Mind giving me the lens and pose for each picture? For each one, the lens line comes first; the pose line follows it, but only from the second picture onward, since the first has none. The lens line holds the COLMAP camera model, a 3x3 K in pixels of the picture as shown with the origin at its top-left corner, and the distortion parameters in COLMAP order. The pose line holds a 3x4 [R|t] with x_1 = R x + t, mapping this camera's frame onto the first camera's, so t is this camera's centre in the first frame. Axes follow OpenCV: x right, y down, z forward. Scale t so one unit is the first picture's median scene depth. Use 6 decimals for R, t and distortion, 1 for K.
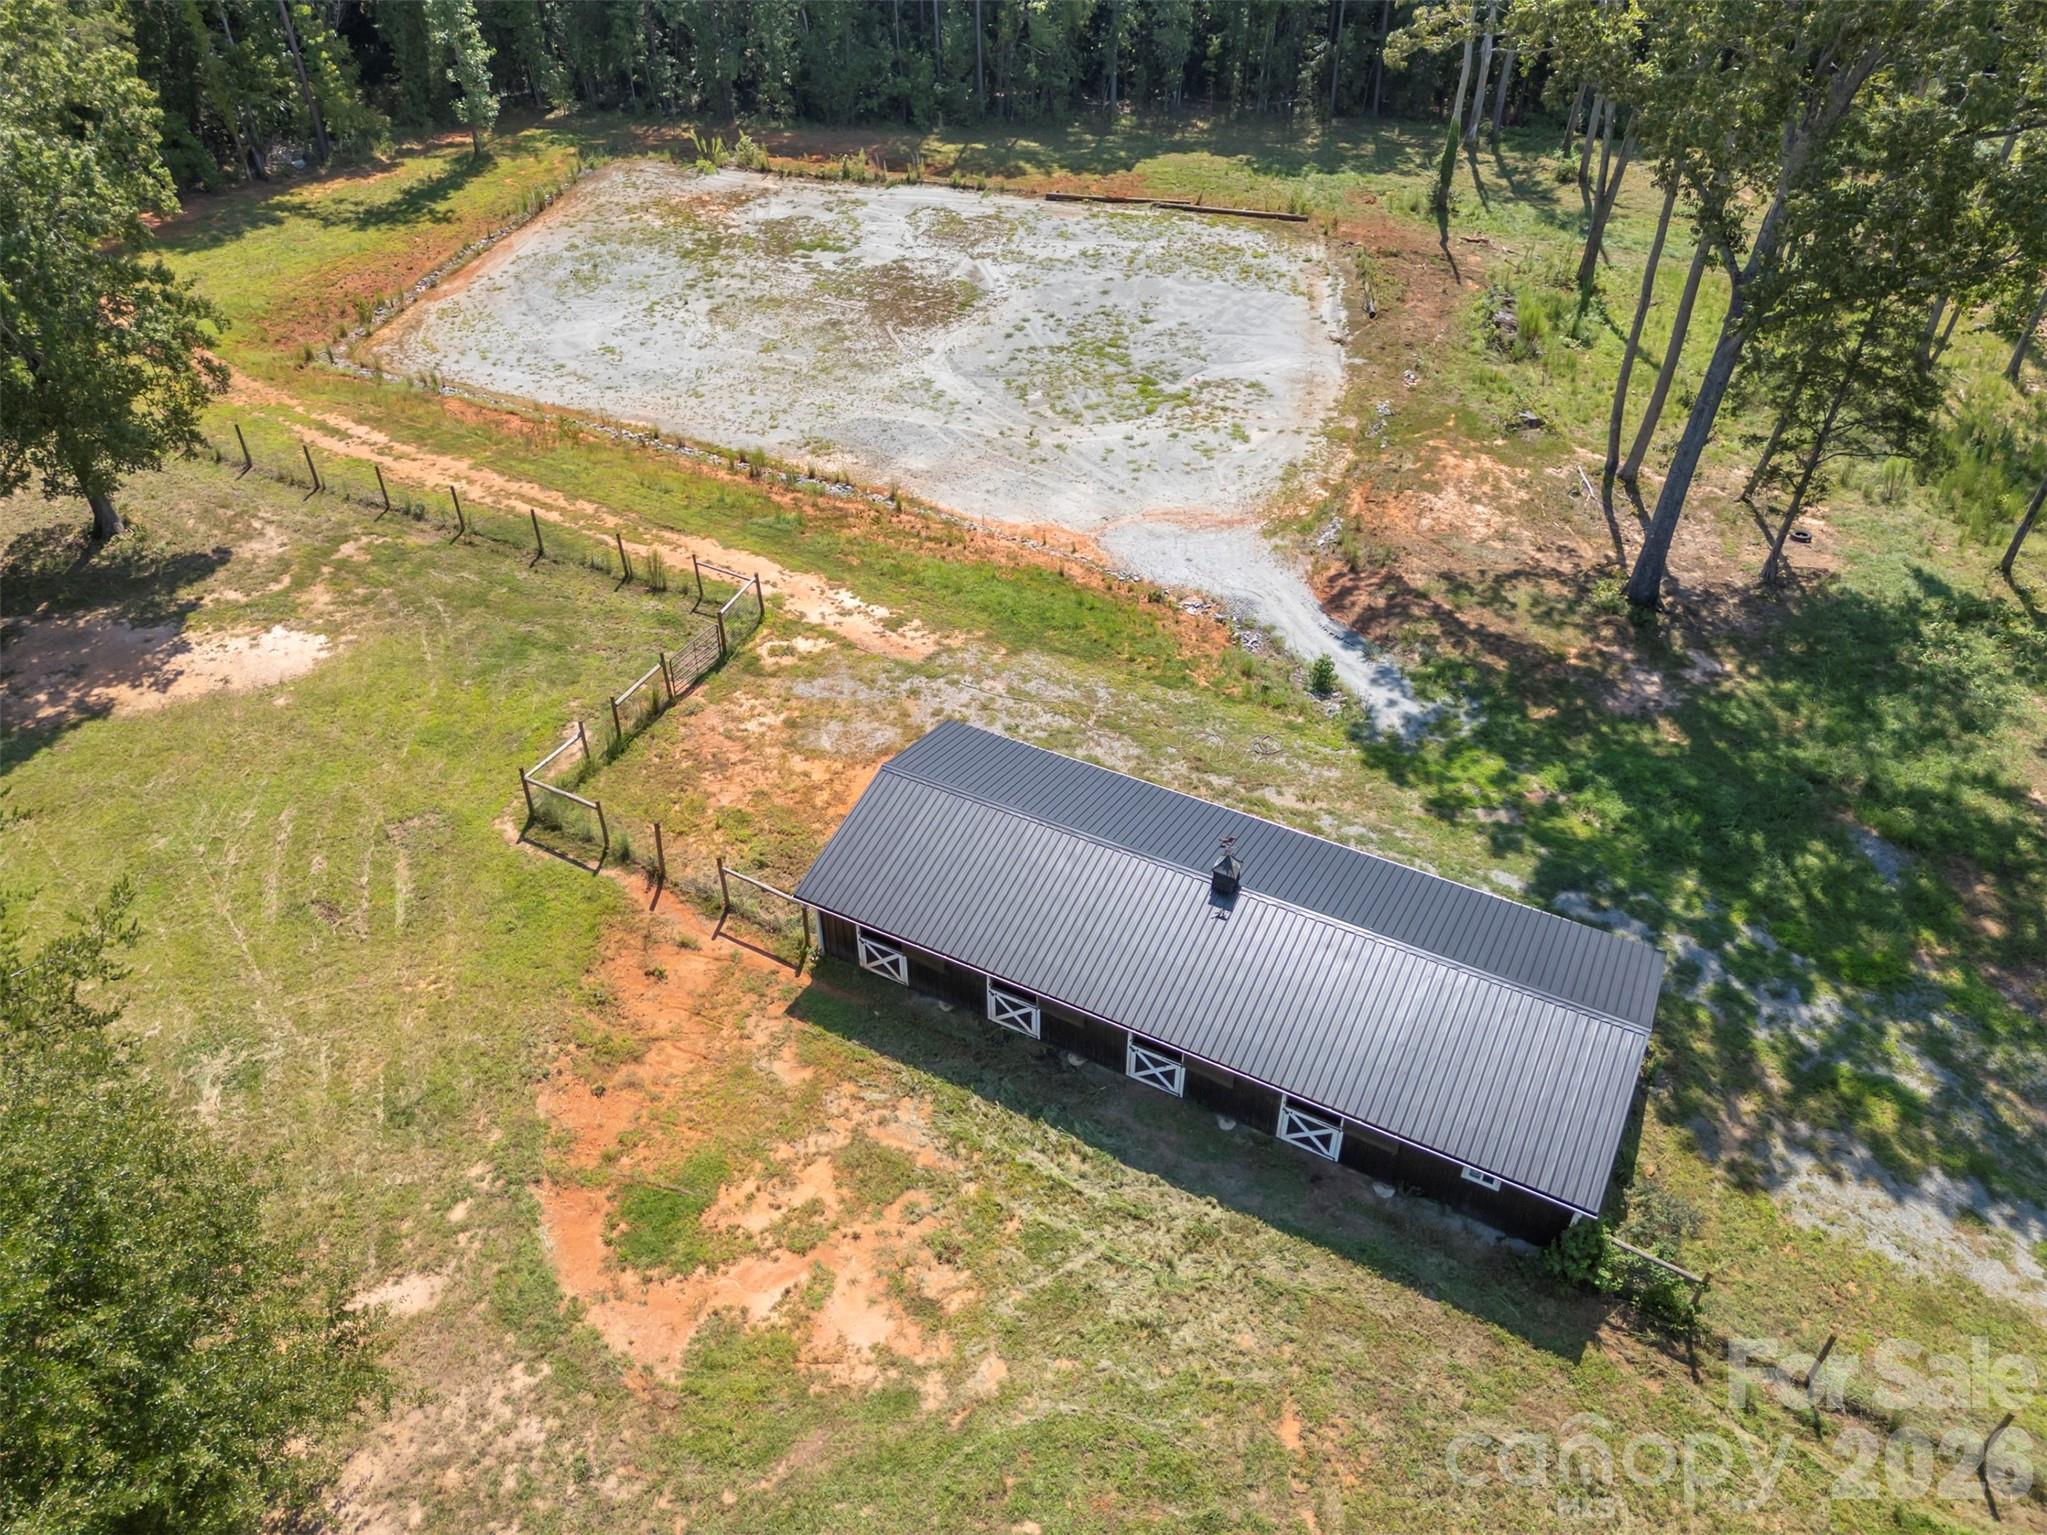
lens RADIAL K [[1490.9, 0, 1012.1], [0, 1490.9, 749.5], [0, 0, 1]] dist [0.105560, -0.103999]
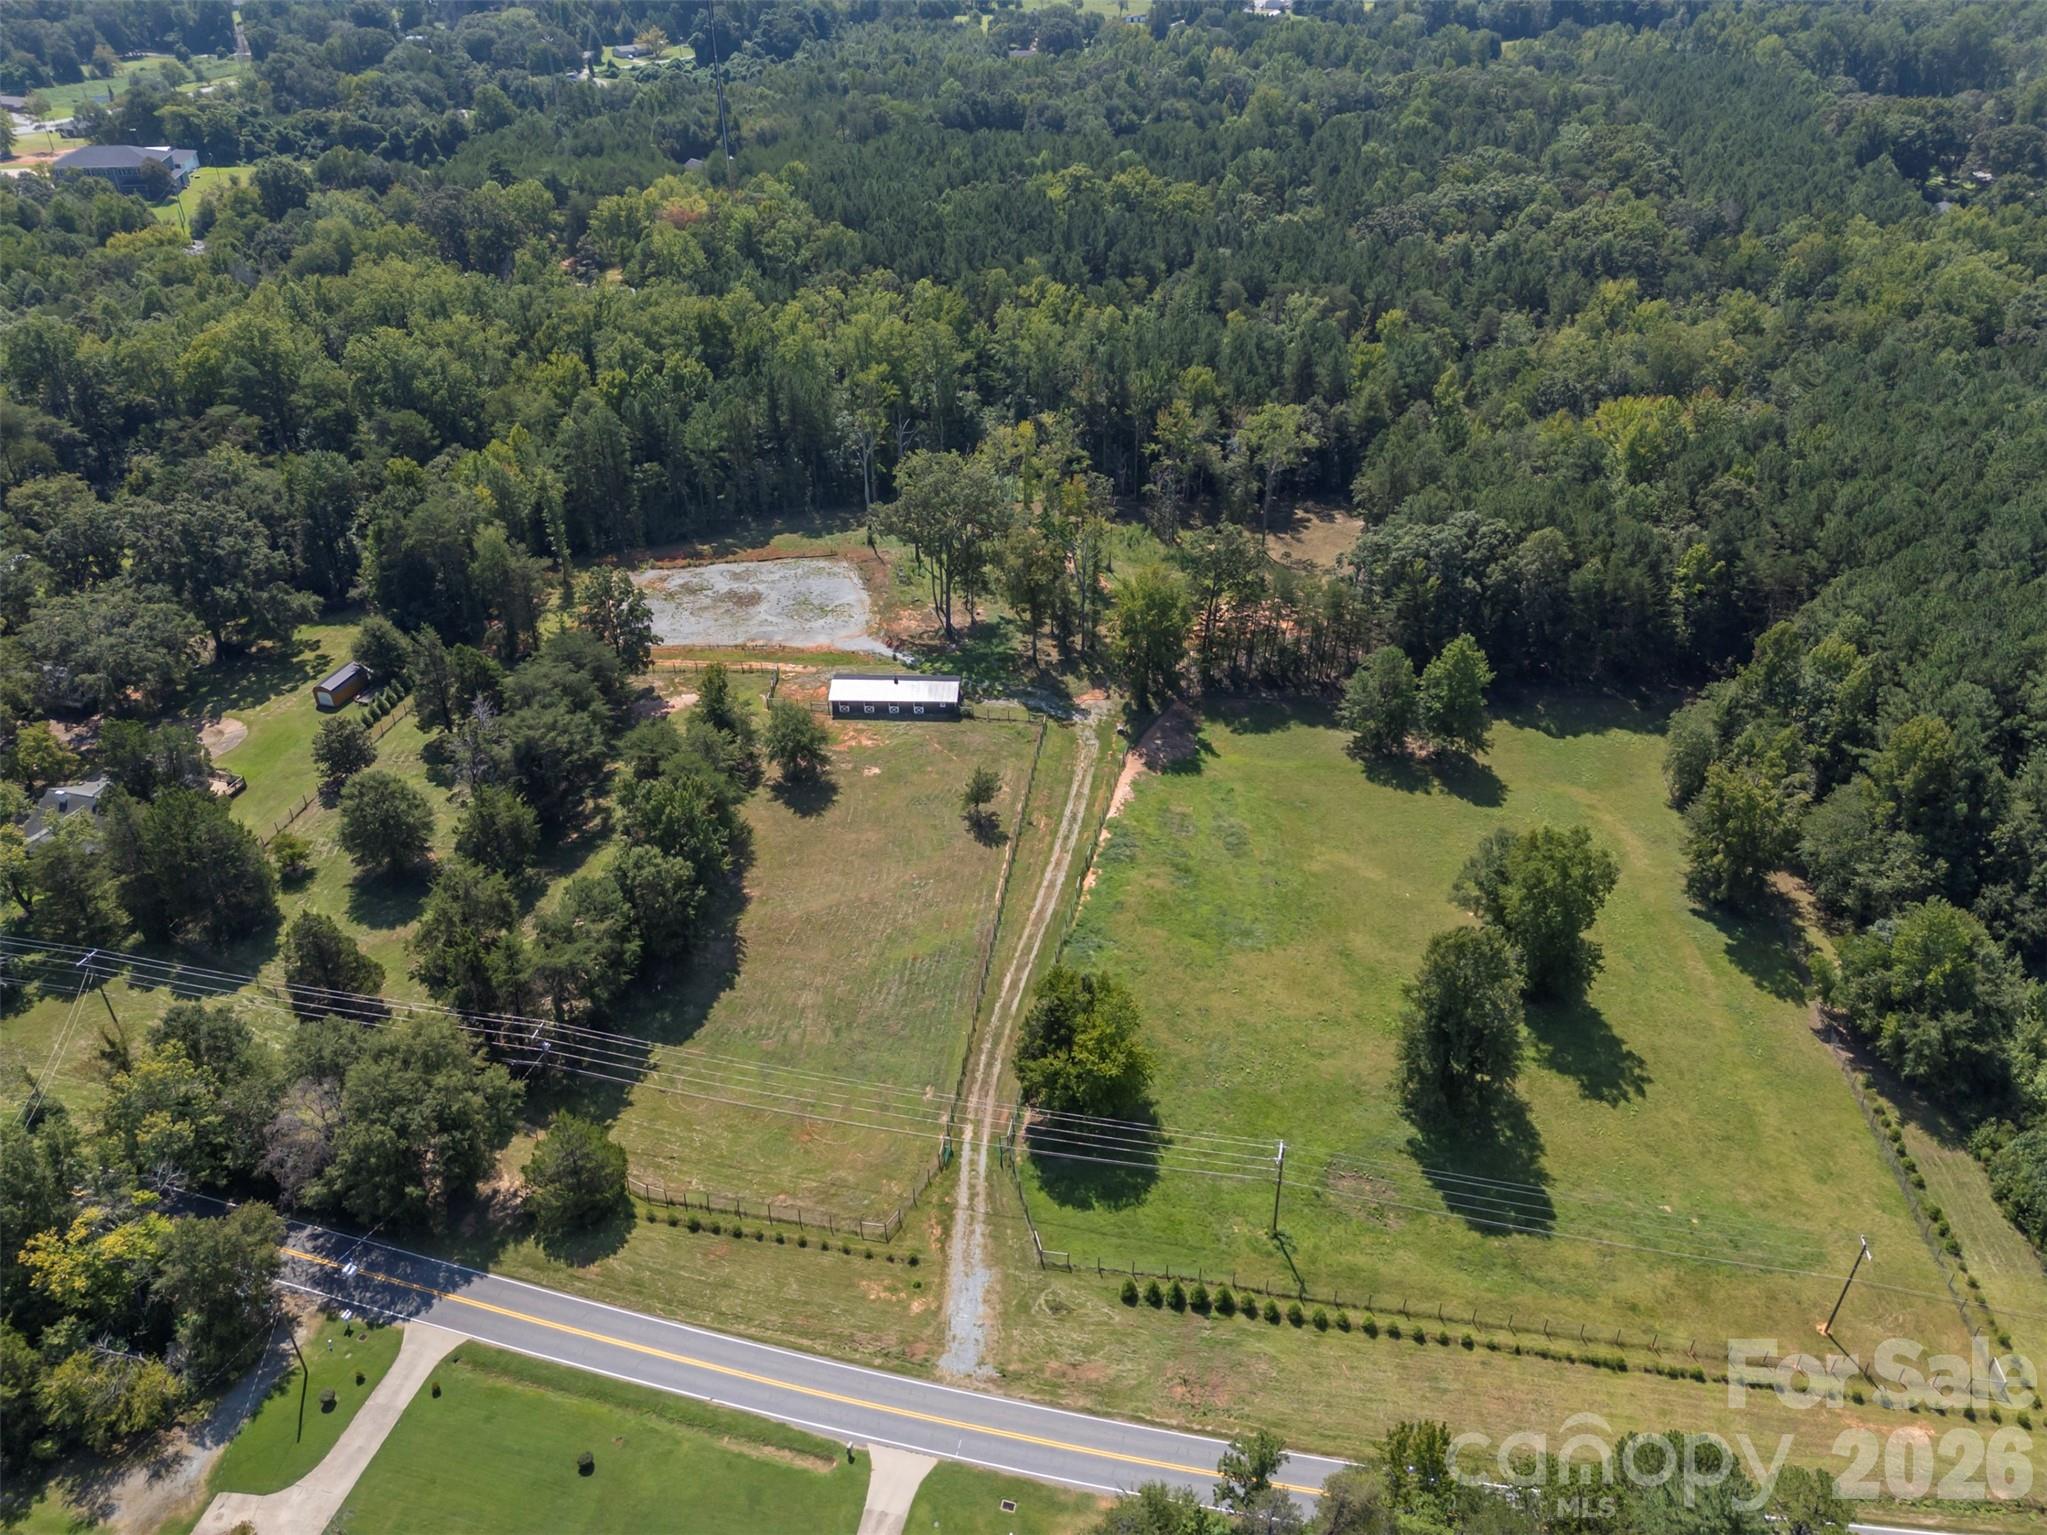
lens RADIAL K [[1490.9, 0, 1012.1], [0, 1490.9, 749.5], [0, 0, 1]] dist [0.105560, -0.103999]
pose [[0.900319, -0.231377, 0.368633, -1.201593], [0.275038, 0.958891, -0.069869, 0.627291], [-0.337313, 0.164292, 0.926945, -3.306608]]
